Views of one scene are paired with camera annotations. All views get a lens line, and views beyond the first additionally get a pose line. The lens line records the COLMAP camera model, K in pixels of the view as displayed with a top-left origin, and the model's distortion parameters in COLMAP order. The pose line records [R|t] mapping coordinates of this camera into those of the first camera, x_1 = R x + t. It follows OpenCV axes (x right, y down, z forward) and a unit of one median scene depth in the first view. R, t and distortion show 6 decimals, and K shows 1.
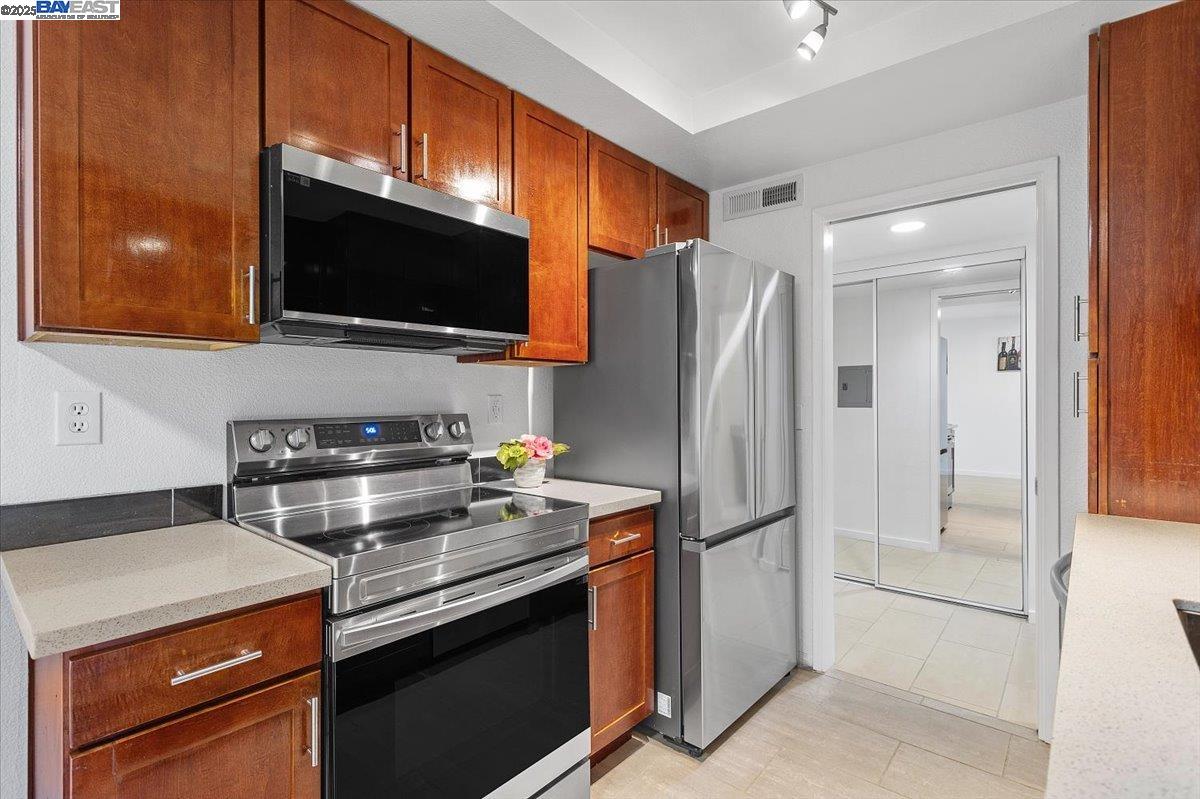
lens RADIAL K [[572.6, 0, 588.4], [0, 572.6, 396.1], [0, 0, 1]] dist [0.003177, 0.000184]
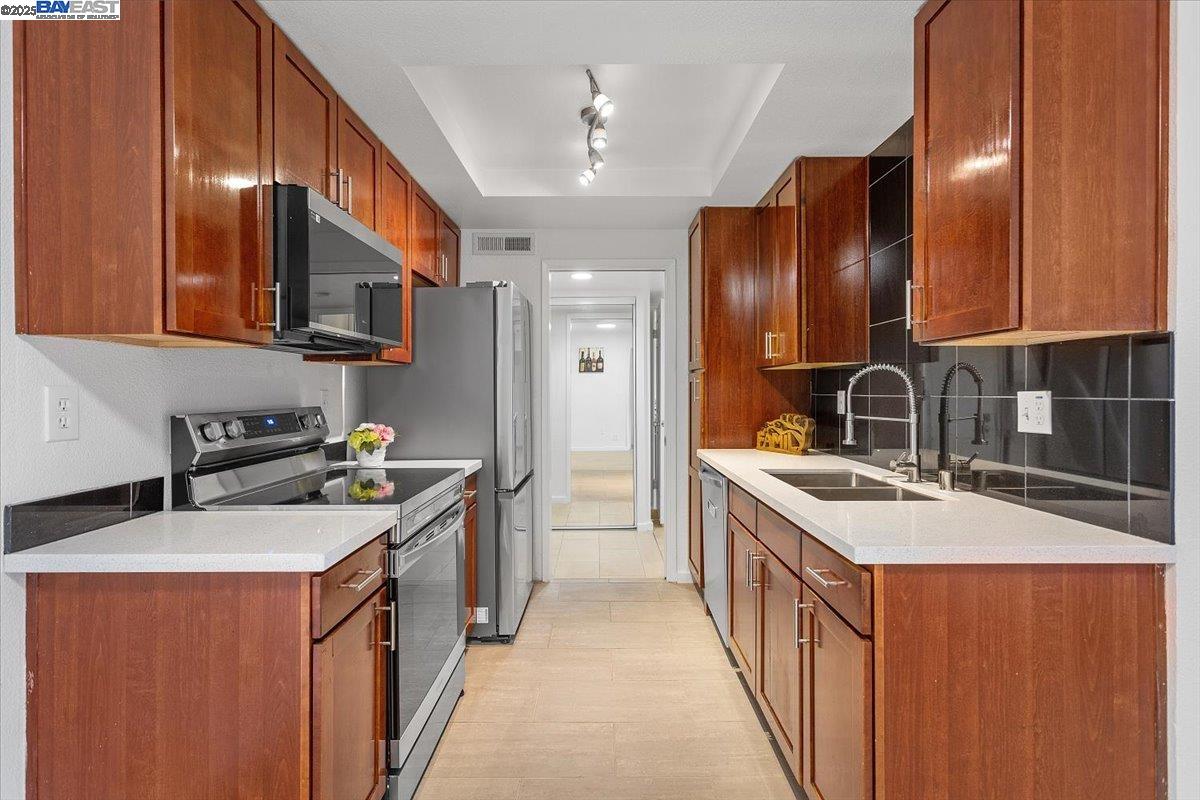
lens RADIAL K [[574.0, 0, 602.2], [0, 574.0, 397.1], [0, 0, 1]] dist [0.003765, 0.000511]
pose [[0.754396, -0.008593, 0.656363, -0.570770], [0.002483, 0.999945, 0.010238, 0.001796], [-0.656414, -0.006094, 0.754376, -0.234098]]
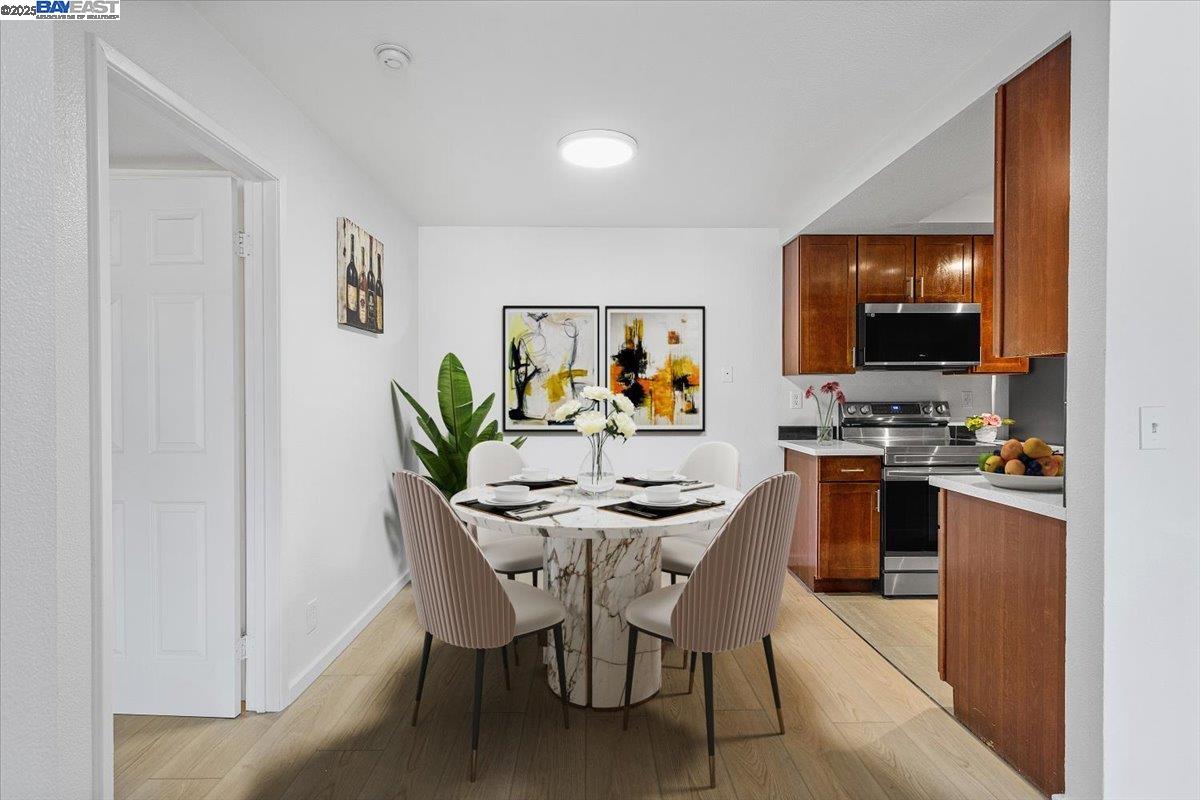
lens RADIAL K [[574.0, 0, 602.2], [0, 574.0, 397.1], [0, 0, 1]] dist [0.003765, 0.000511]
pose [[0.682715, 0.005932, -0.730660, 0.430396], [0.001753, 0.999951, 0.009756, -0.005167], [0.730682, -0.007941, 0.682671, -1.237398]]
